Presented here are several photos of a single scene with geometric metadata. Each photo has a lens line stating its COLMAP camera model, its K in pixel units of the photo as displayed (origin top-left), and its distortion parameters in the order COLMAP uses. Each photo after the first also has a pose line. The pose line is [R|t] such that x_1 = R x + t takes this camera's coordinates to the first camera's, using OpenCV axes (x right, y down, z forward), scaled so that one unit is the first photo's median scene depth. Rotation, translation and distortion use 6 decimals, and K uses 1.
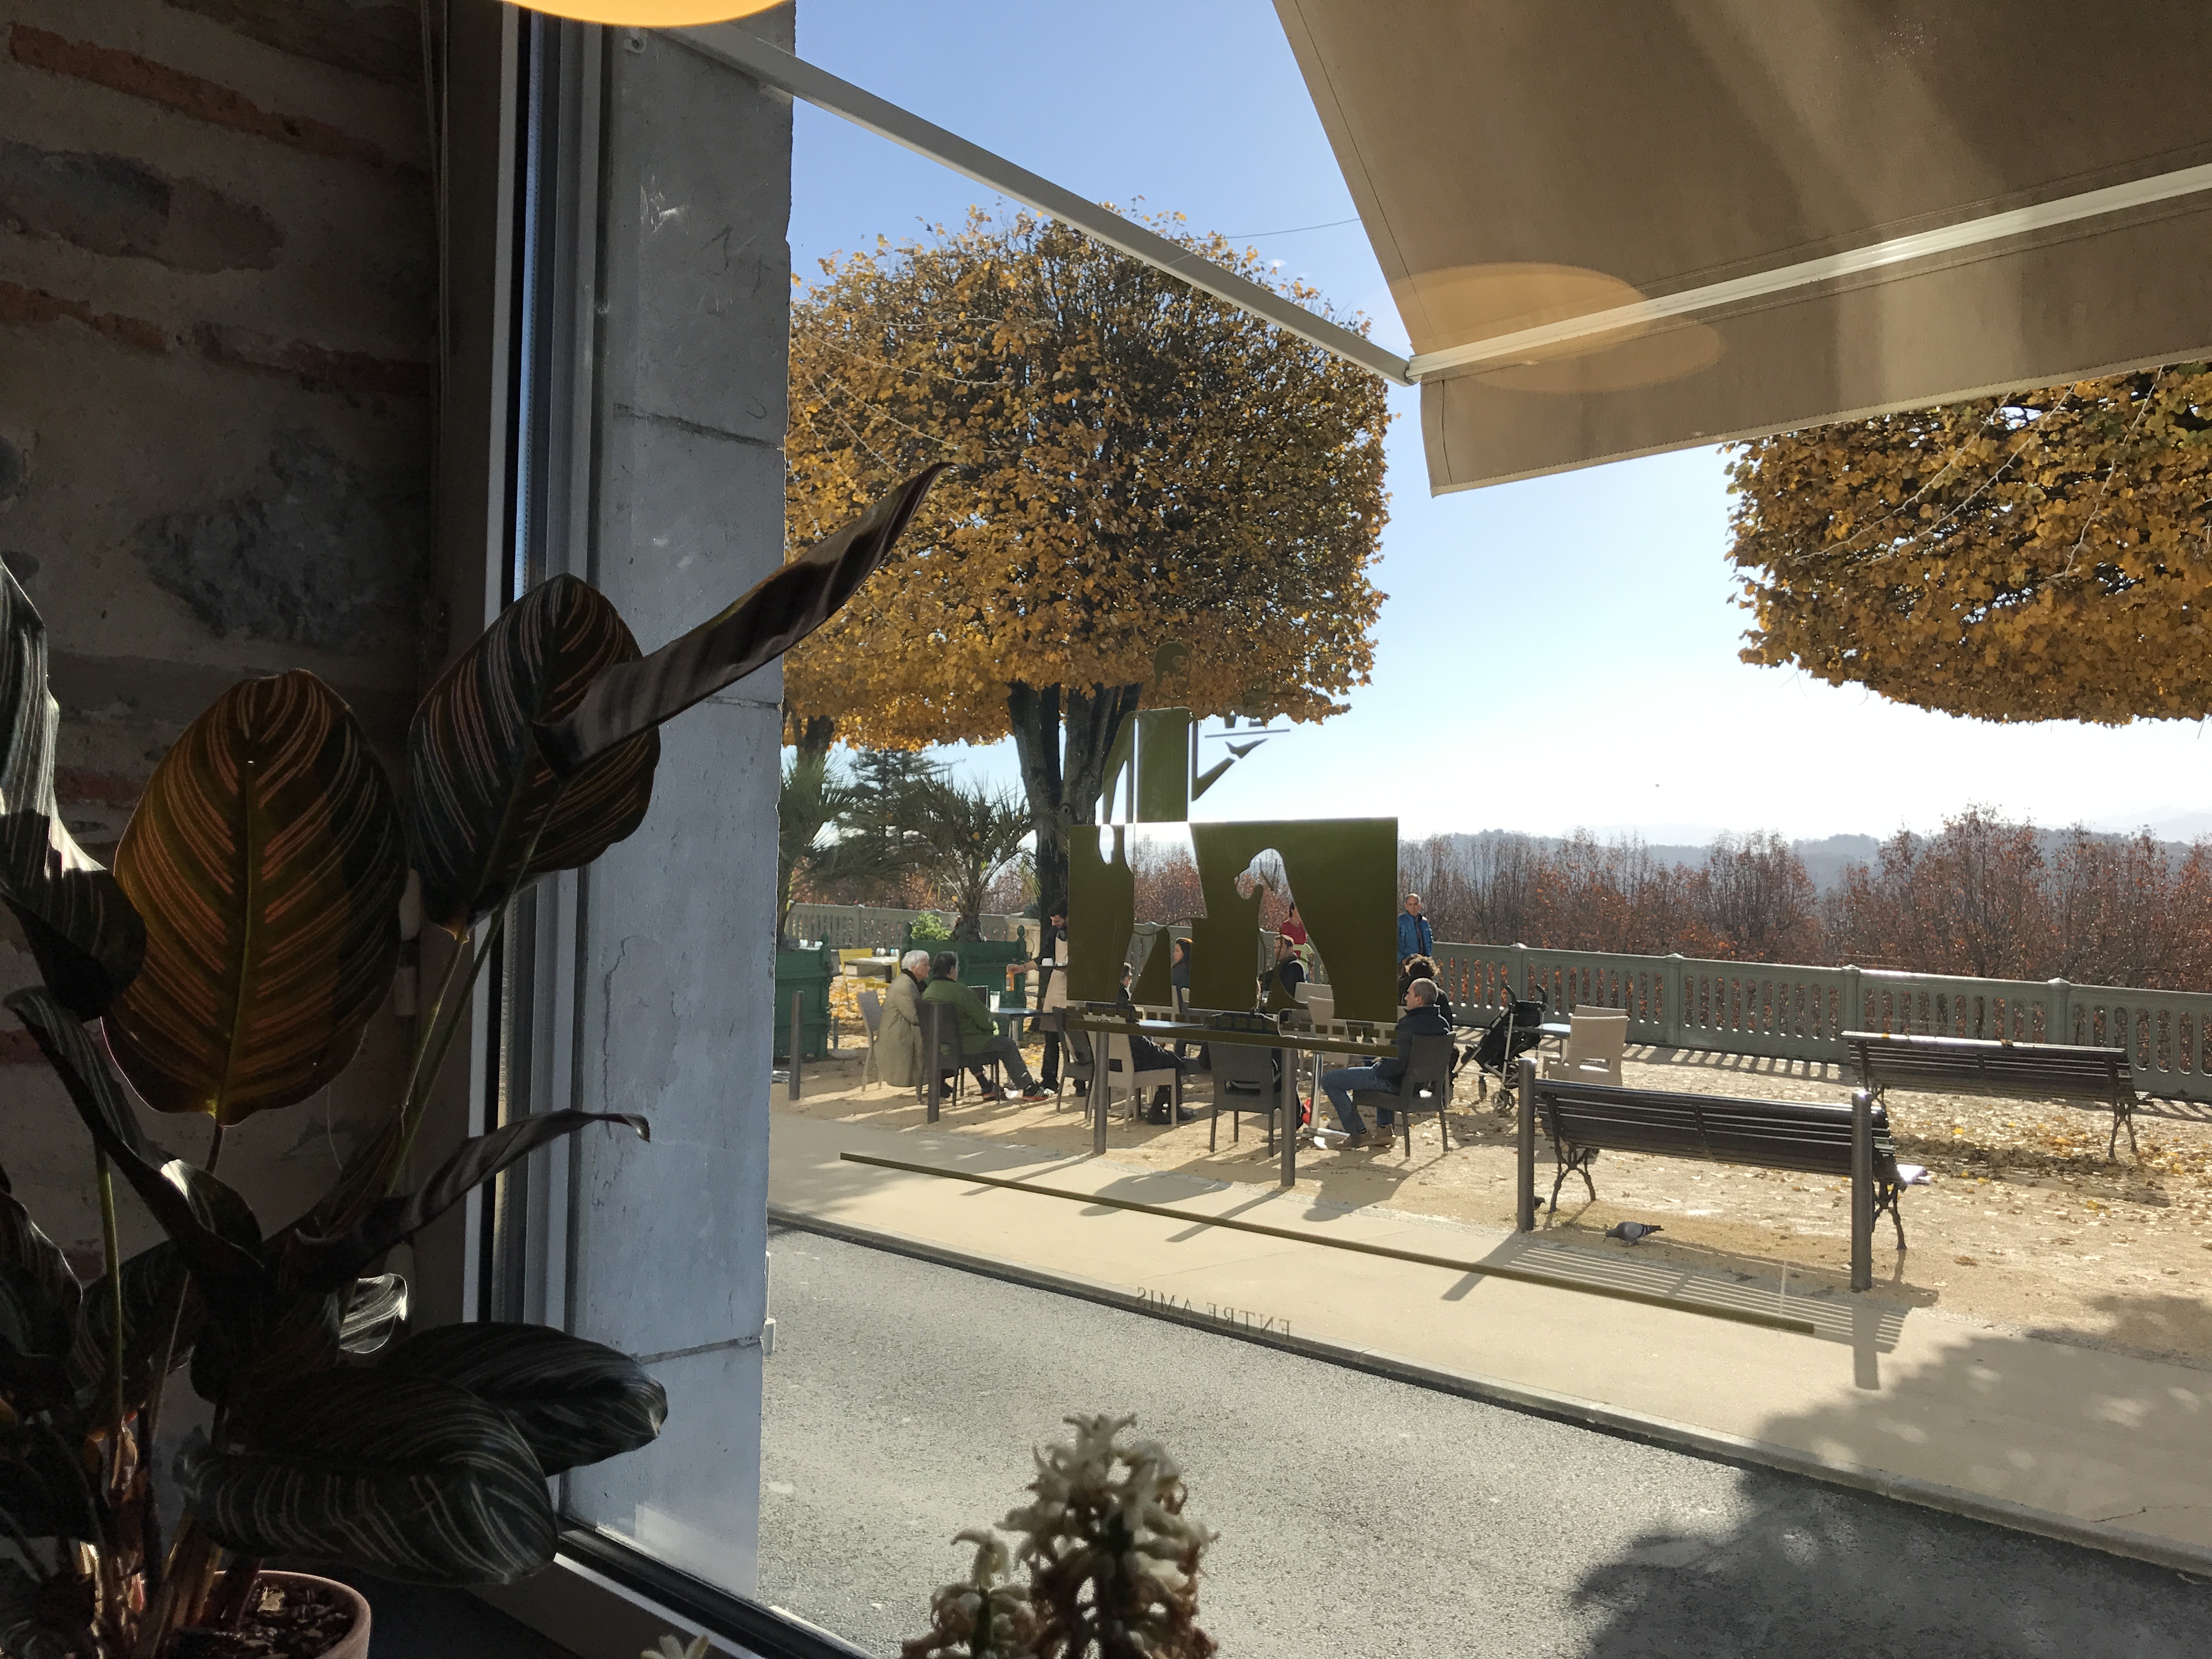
lens RADIAL K [[1813.1, 0, 1106.0], [0, 1813.1, 829.5], [0, 0, 1]] dist [0.005358, 0.003271]
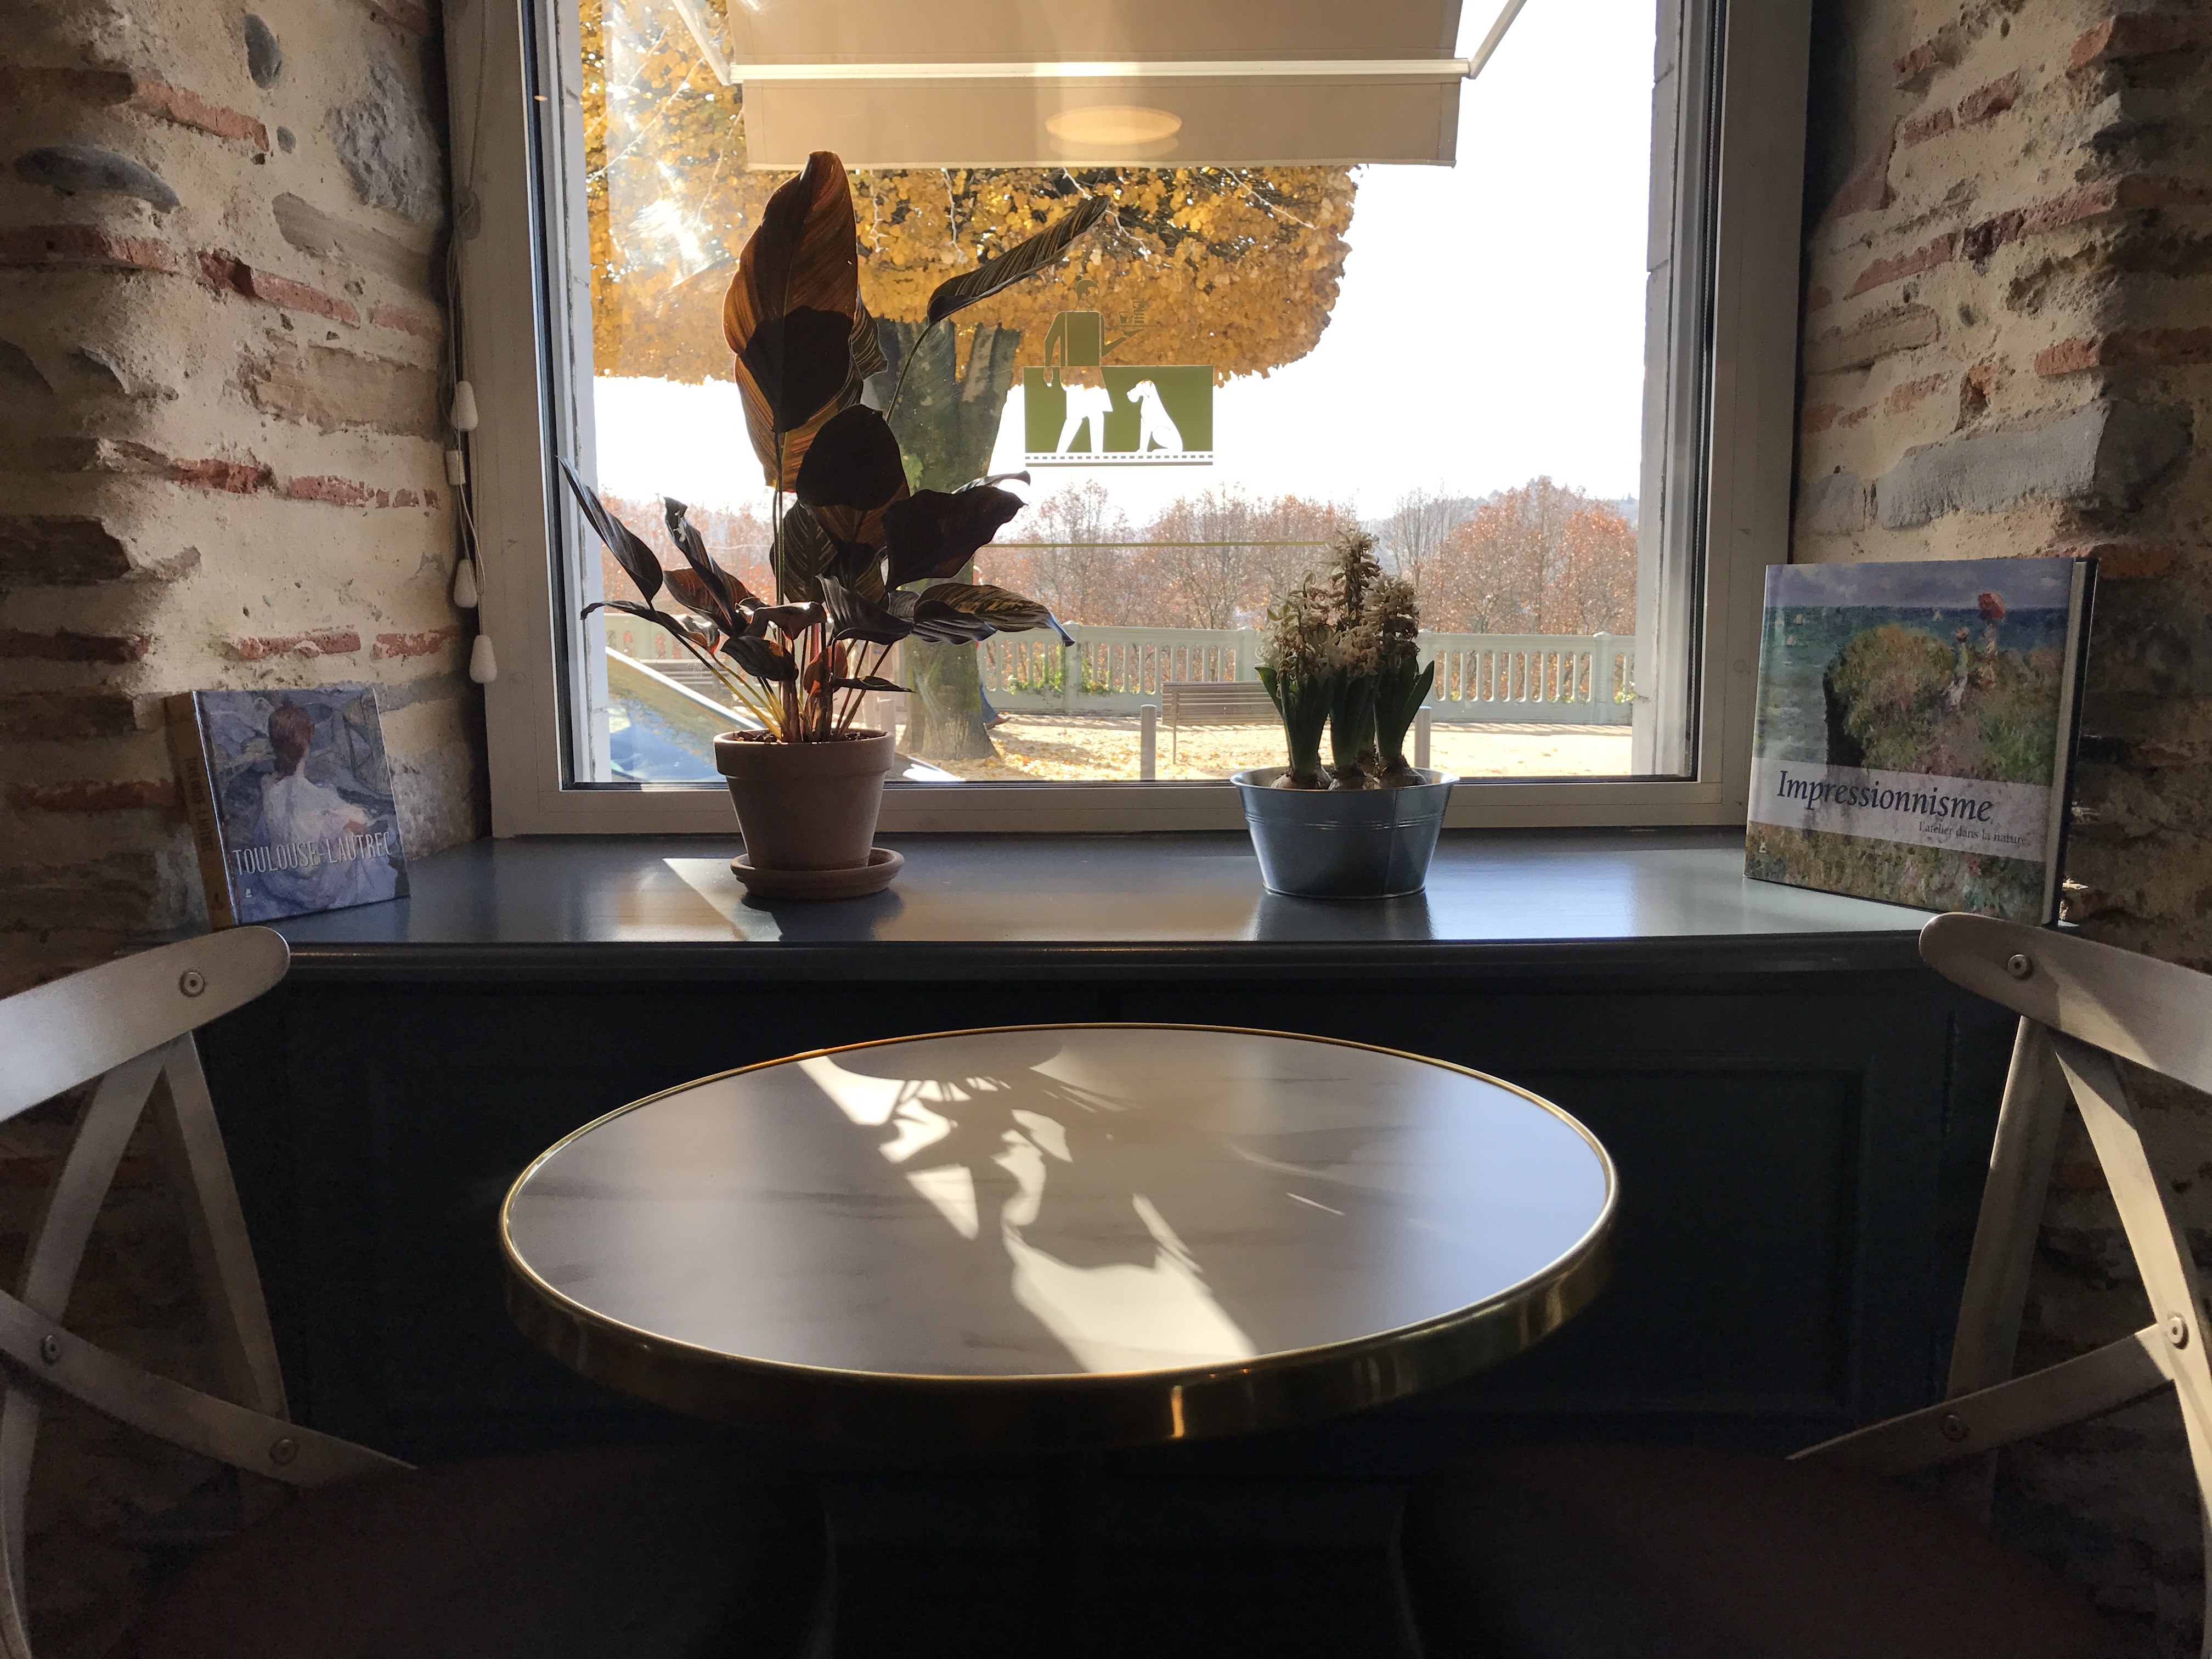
lens RADIAL K [[1813.1, 0, 1106.0], [0, 1813.1, 829.5], [0, 0, 1]] dist [0.005358, 0.003271]
pose [[0.711665, -0.117881, 0.692558, -0.807934], [-0.013108, 0.983422, 0.180859, 0.078141], [-0.702396, -0.137789, 0.698322, -0.325225]]
